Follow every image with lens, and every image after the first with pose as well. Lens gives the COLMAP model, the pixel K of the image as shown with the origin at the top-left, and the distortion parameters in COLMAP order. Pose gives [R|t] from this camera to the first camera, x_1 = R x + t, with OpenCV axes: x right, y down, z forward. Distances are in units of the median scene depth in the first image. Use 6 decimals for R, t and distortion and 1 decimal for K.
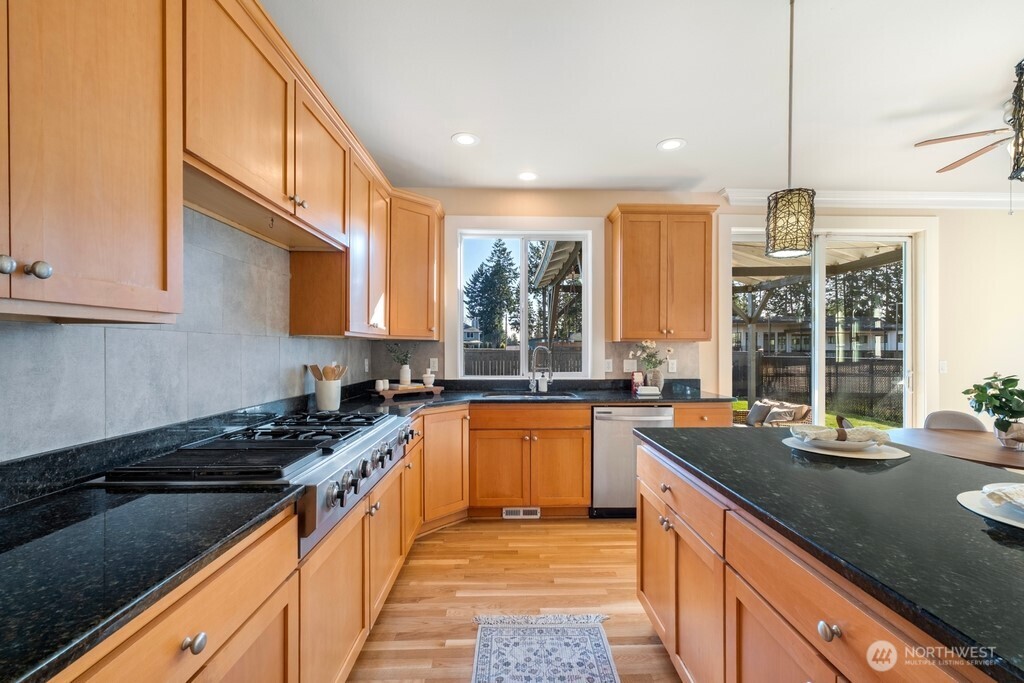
lens RADIAL K [[437.9, 0, 518.9], [0, 437.9, 349.2], [0, 0, 1]] dist [0.000593, 0.000441]
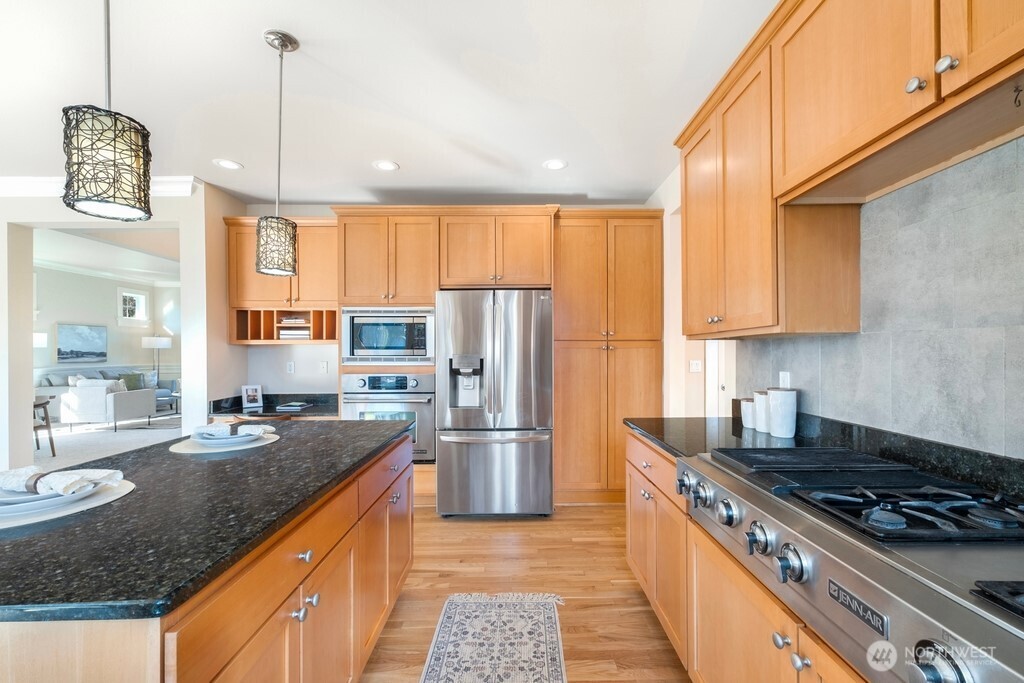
lens RADIAL K [[437.9, 0, 518.9], [0, 437.9, 349.2], [0, 0, 1]] dist [0.000593, 0.000441]
pose [[-0.999871, 0.003954, 0.015594, -0.005810], [0.003930, 0.999991, -0.001539, -0.002567], [-0.015600, -0.001478, -0.999877, 0.735994]]
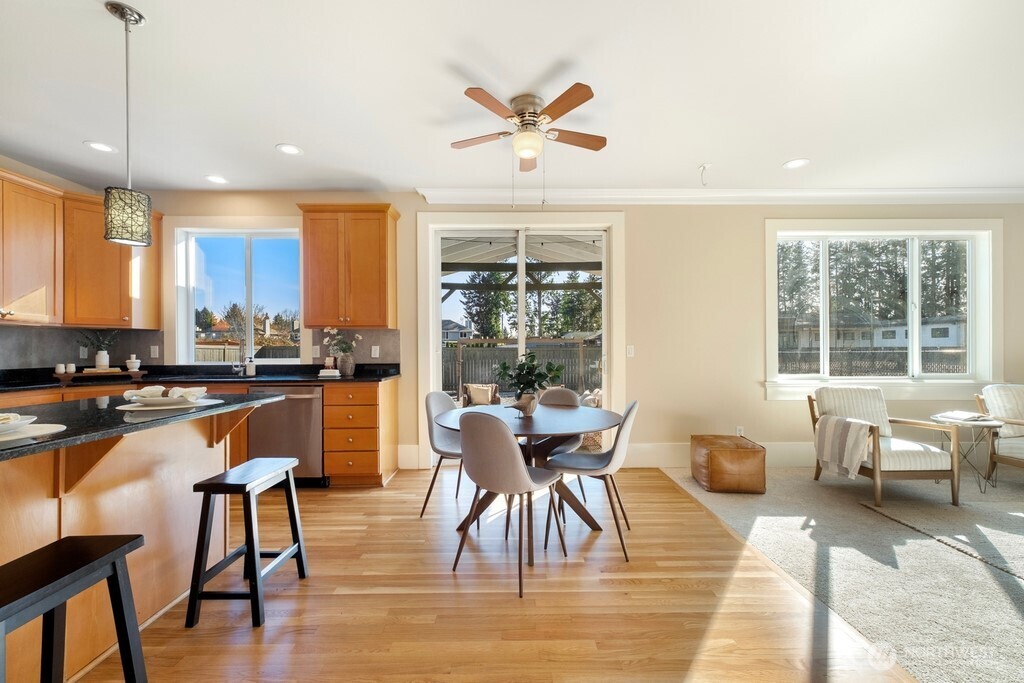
lens RADIAL K [[429.4, 0, 516.4], [0, 429.4, 347.9], [0, 0, 1]] dist [0.005658, 0.000755]
pose [[0.999893, -0.007476, -0.012586, 0.747182], [0.007451, 0.999970, -0.002043, 0.035588], [0.012601, 0.001949, 0.999919, -0.071891]]
